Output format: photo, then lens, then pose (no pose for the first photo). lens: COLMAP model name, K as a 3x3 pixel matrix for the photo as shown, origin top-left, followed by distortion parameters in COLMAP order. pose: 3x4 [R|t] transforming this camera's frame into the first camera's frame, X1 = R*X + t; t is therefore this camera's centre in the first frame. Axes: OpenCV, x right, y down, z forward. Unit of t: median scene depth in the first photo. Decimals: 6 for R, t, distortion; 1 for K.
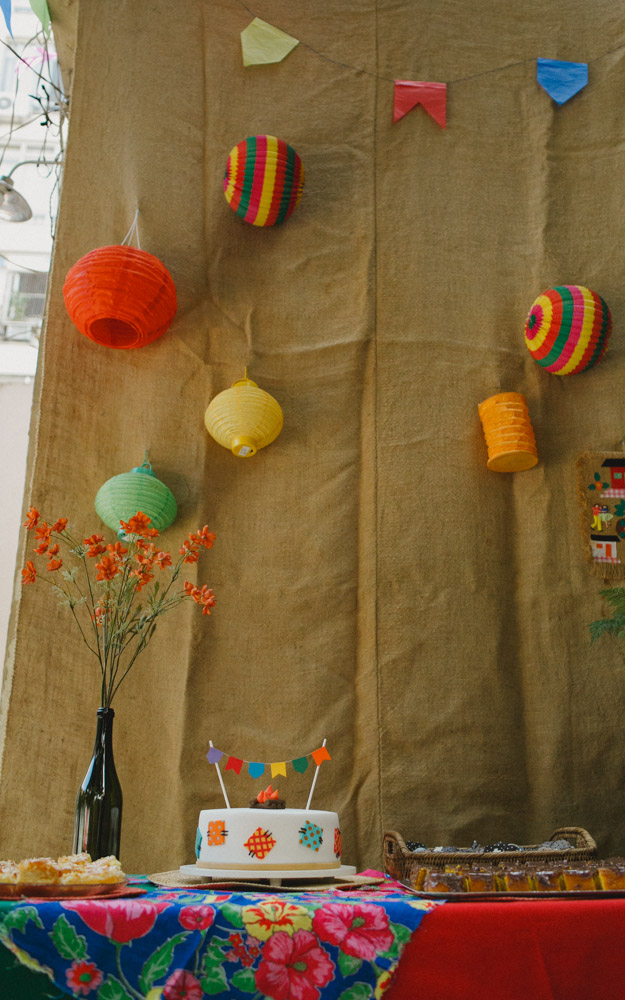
lens RADIAL K [[1040.6, 0, 312.5], [0, 1040.6, 500.0], [0, 0, 1]] dist [-0.087889, 0.240475]
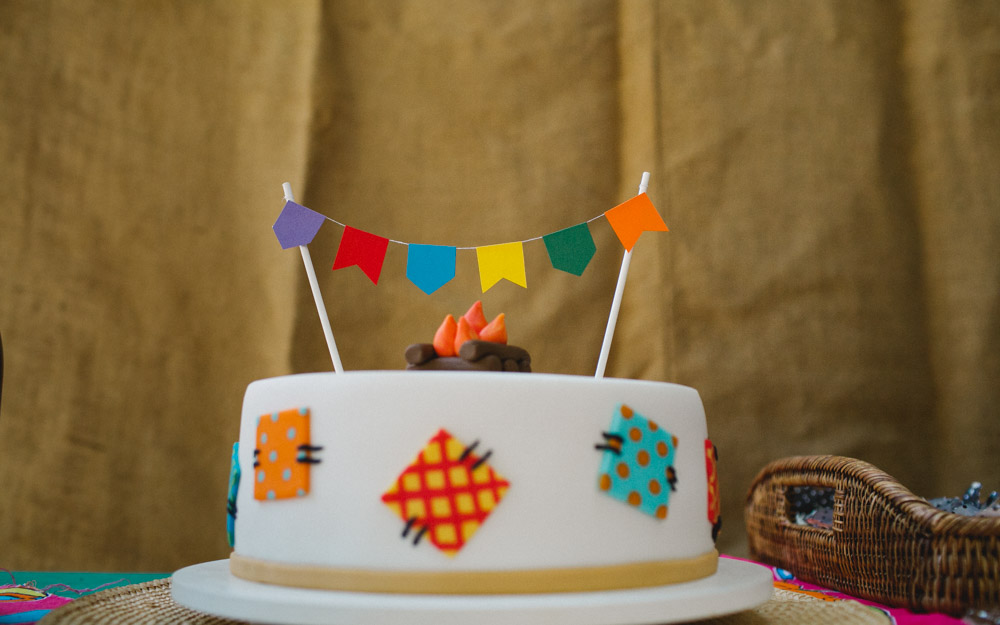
lens RADIAL K [[1040.6, 0, 500.0], [0, 1040.6, 312.5], [0, 0, 1]] dist [-0.087889, 0.240475]
pose [[0.999954, -0.006171, 0.007366, -0.024603], [0.005049, 0.989614, 0.143660, 0.158864], [-0.008176, -0.143616, 0.989600, 0.474919]]
